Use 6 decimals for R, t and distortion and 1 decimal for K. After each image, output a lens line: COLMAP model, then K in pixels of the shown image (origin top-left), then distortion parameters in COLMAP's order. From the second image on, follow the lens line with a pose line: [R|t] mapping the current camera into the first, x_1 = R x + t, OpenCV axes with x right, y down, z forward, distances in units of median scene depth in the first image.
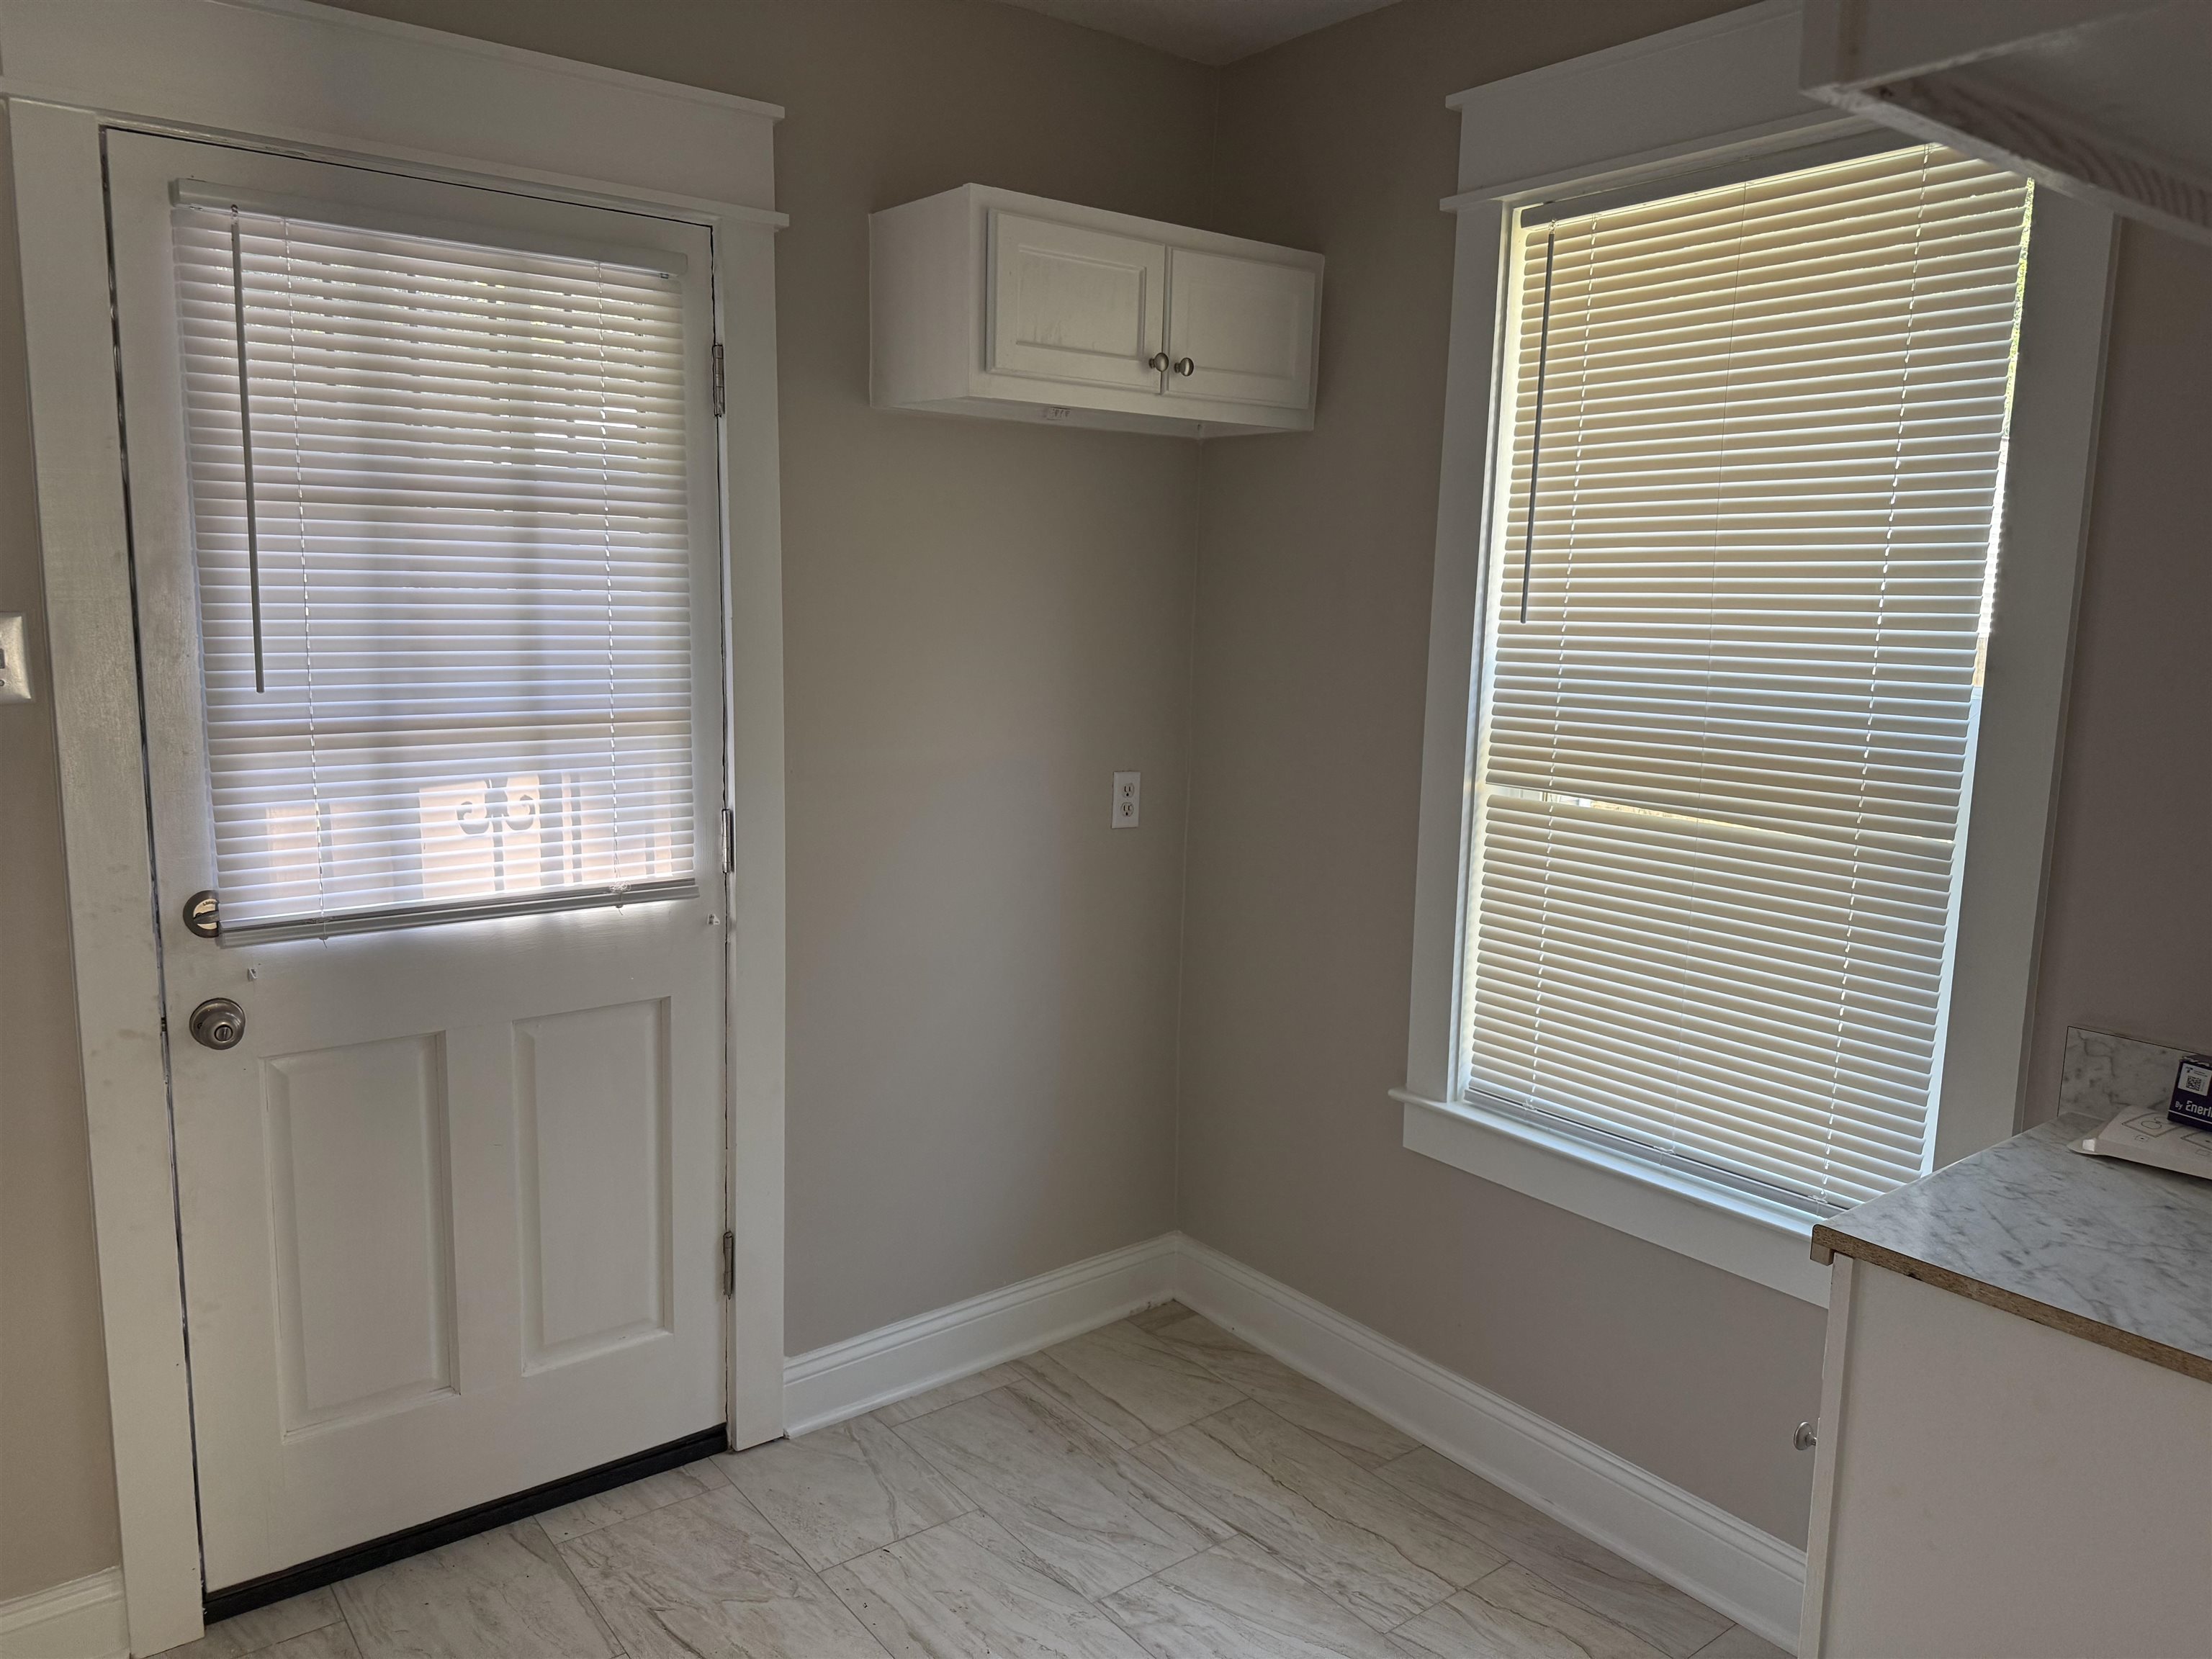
lens RADIAL K [[1522.4, 0, 1104.8], [0, 1522.4, 771.2], [0, 0, 1]] dist [0.034639, -0.078157]
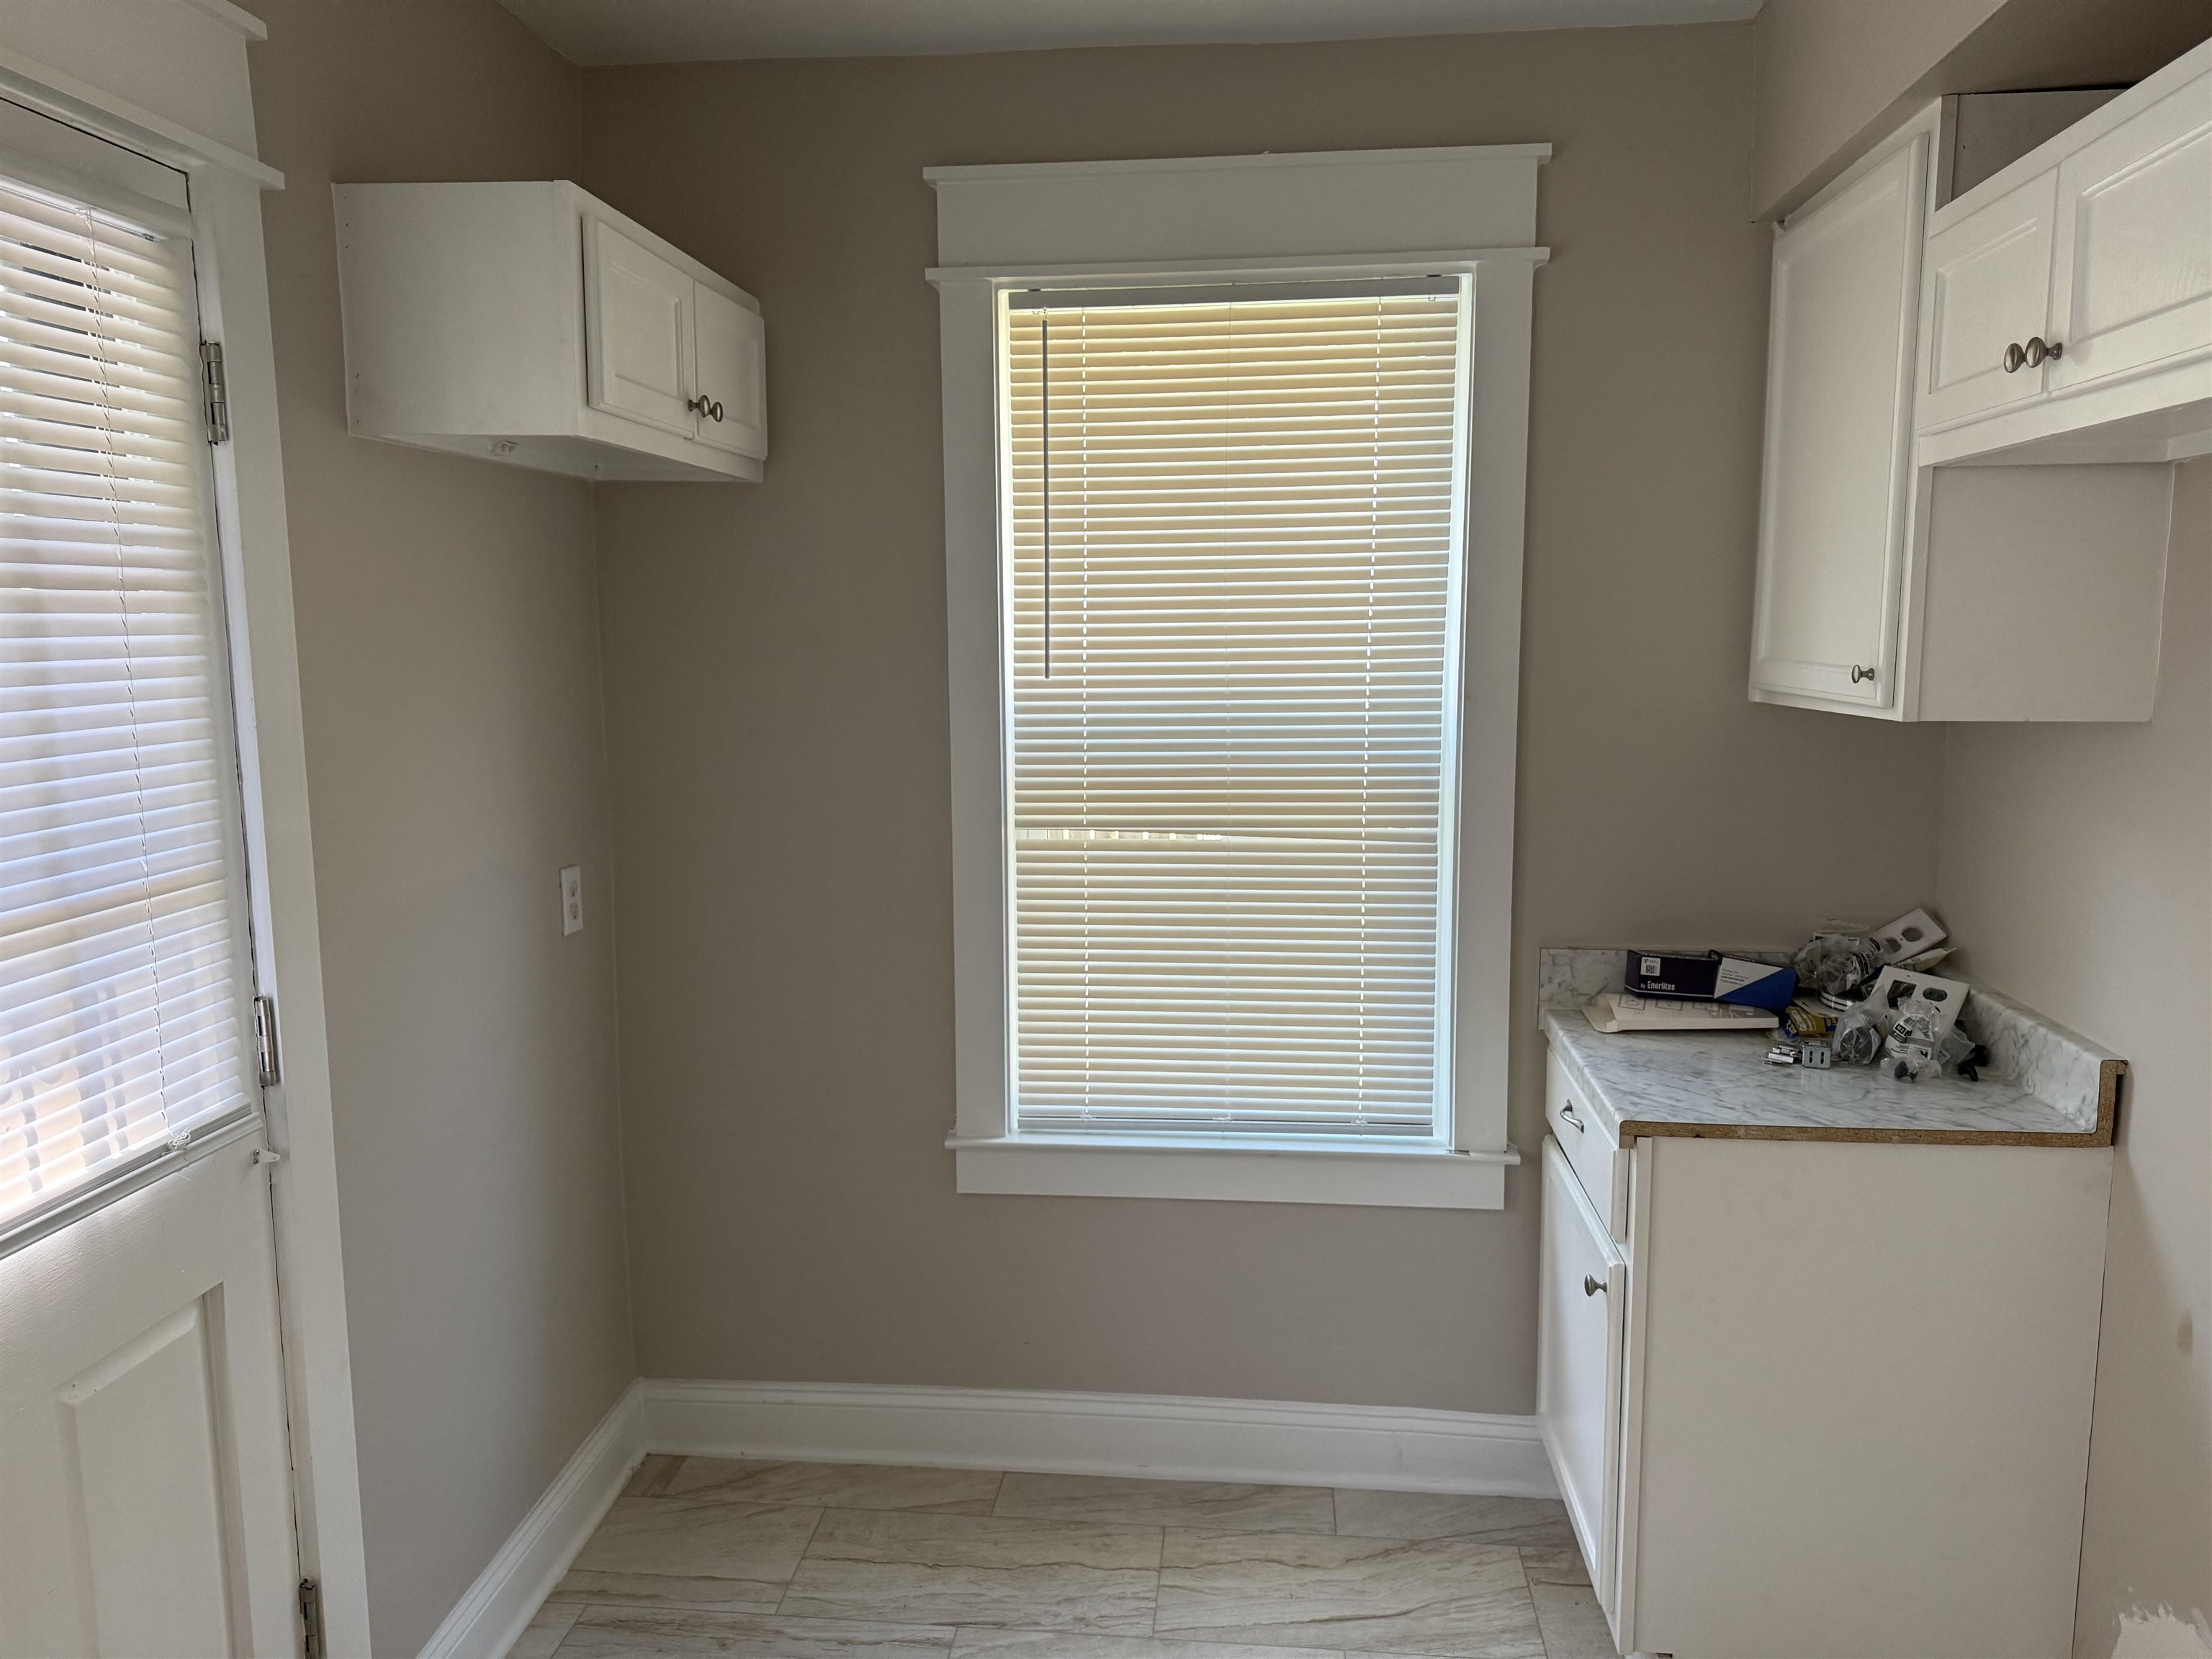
lens RADIAL K [[1527.2, 0, 1105.4], [0, 1527.2, 785.3], [0, 0, 1]] dist [0.088913, -0.129300]
pose [[0.692288, -0.102333, 0.714329, -0.484310], [0.104245, 0.993693, 0.041325, -0.062373], [-0.714052, 0.045857, 0.698589, 0.214792]]
